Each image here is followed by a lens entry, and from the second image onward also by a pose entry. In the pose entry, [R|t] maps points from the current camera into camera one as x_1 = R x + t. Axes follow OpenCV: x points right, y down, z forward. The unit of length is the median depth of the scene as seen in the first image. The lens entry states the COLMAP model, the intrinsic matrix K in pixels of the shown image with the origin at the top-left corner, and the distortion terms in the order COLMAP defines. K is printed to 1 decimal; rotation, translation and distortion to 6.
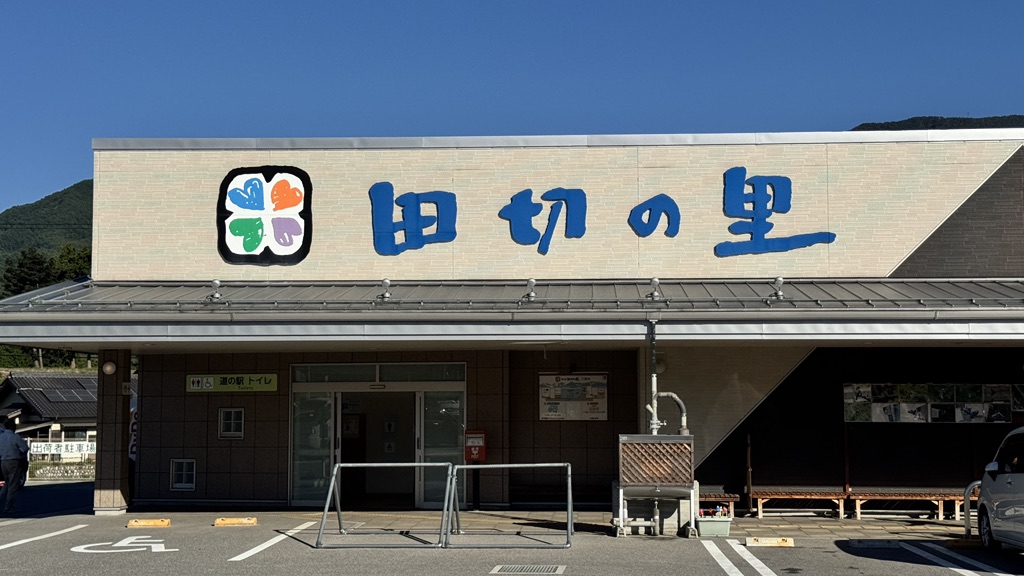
lens RADIAL K [[1422.1, 0, 512.0], [0, 1422.1, 288.0], [0, 0, 1]] dist [0.141657, -0.019664]
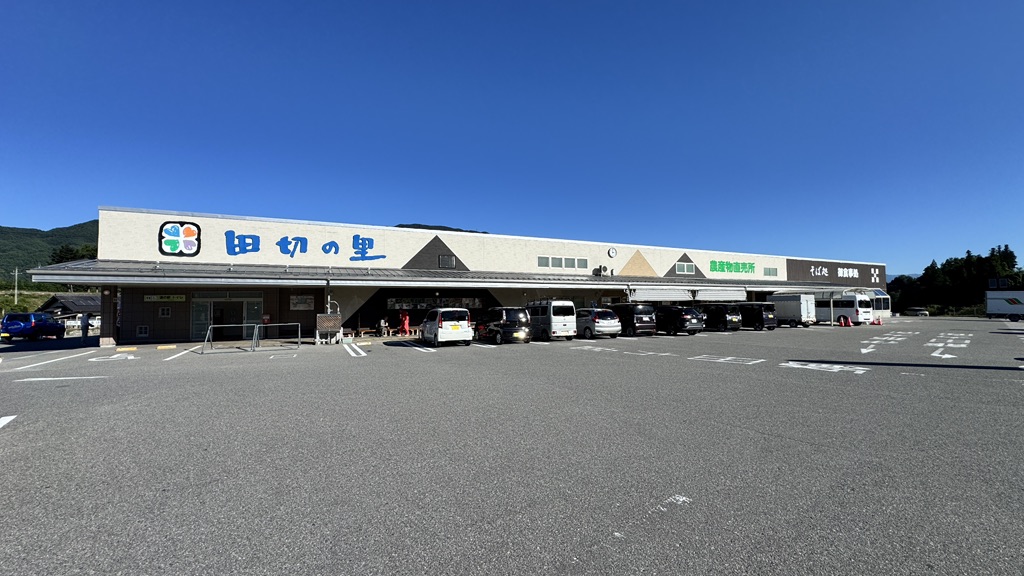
lens RADIAL K [[405.9, 0, 512.0], [0, 405.9, 288.0], [0, 0, 1]] dist [-0.001554, 0.000079]
pose [[0.871967, 0.012437, 0.489407, 0.007974], [-0.032188, 0.998971, 0.031963, -0.000709], [-0.488506, -0.043624, 0.871469, -0.022916]]
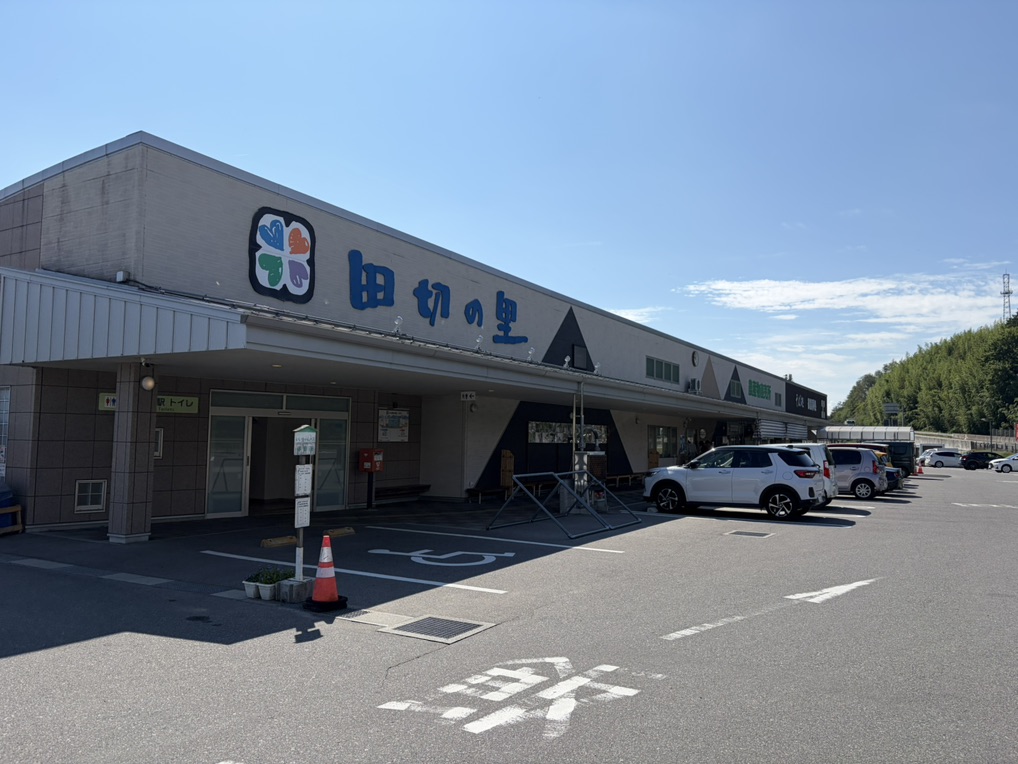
lens RADIAL K [[757.6, 0, 509.0], [0, 757.6, 382.0], [0, 0, 1]] dist [0.095027, -0.187844]
pose [[0.459917, 0.072853, 0.884968, -0.612659], [-0.087190, 0.995518, -0.036641, 0.053156], [-0.883671, -0.060309, 0.464208, 0.568141]]
